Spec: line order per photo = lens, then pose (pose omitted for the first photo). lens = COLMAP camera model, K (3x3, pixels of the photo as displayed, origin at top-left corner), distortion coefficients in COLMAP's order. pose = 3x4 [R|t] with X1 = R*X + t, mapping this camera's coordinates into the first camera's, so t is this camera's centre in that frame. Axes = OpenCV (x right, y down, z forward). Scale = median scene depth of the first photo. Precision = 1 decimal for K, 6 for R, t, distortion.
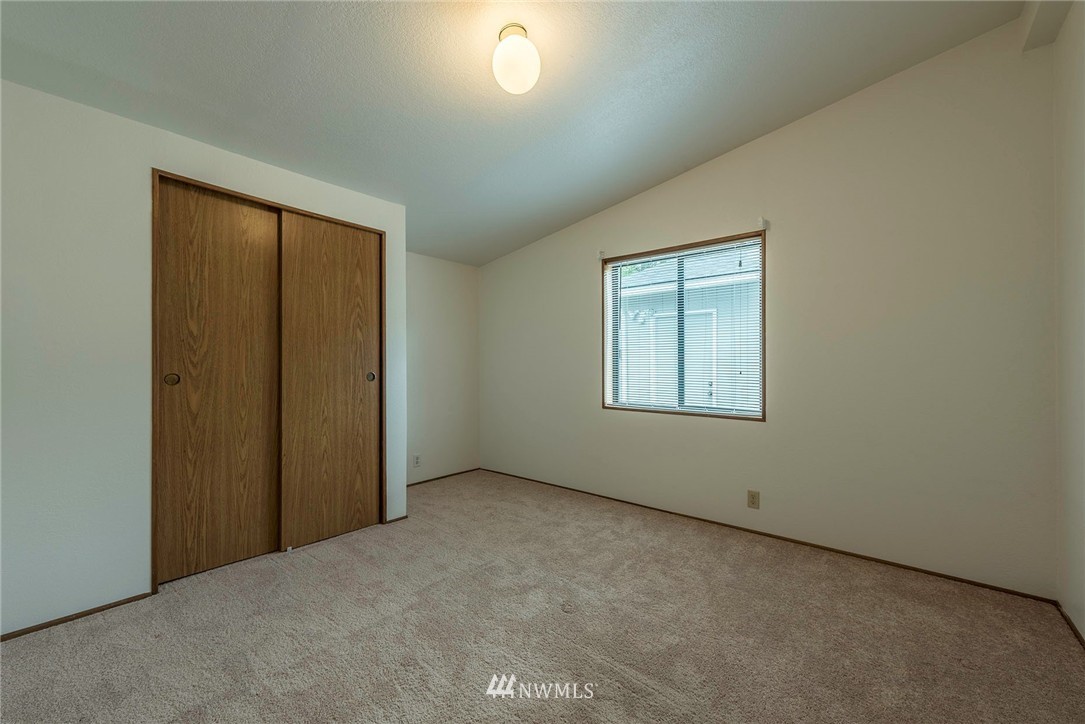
lens RADIAL K [[430.9, 0, 545.7], [0, 430.9, 362.3], [0, 0, 1]] dist [0.002941, 0.000145]
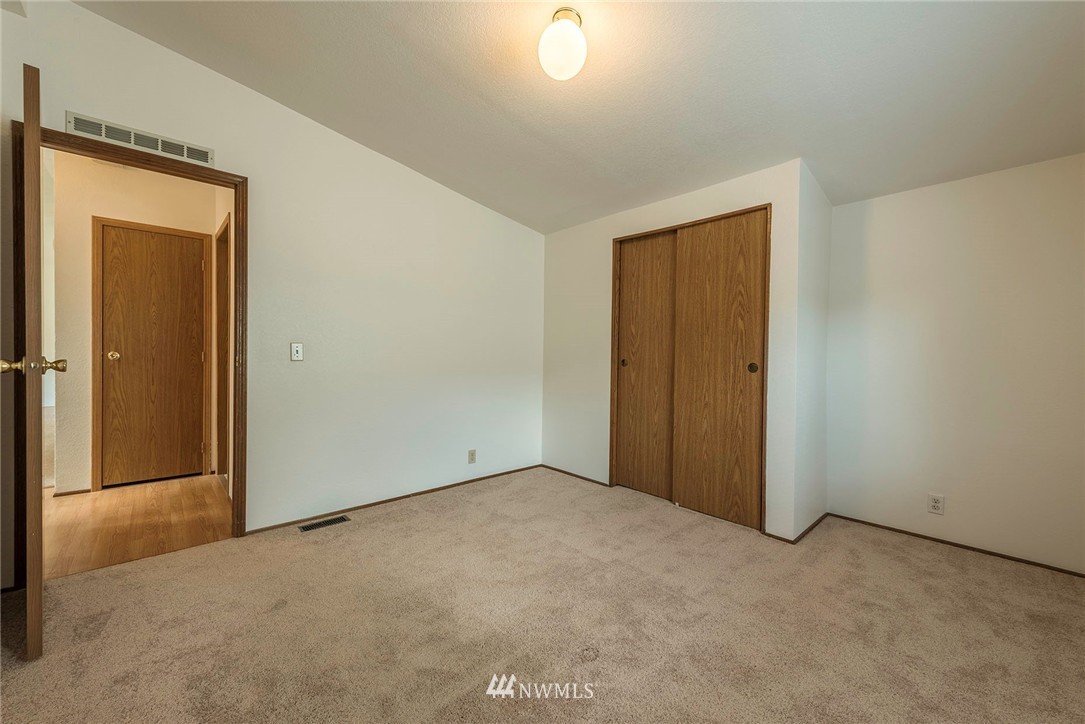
lens RADIAL K [[430.9, 0, 546.1], [0, 430.9, 358.2], [0, 0, 1]] dist [0.002941, 0.000145]
pose [[-0.144907, 0.007509, -0.989417, 0.664032], [-0.003723, 0.999960, 0.008134, 0.008120], [0.989438, 0.004862, -0.144873, 0.799966]]
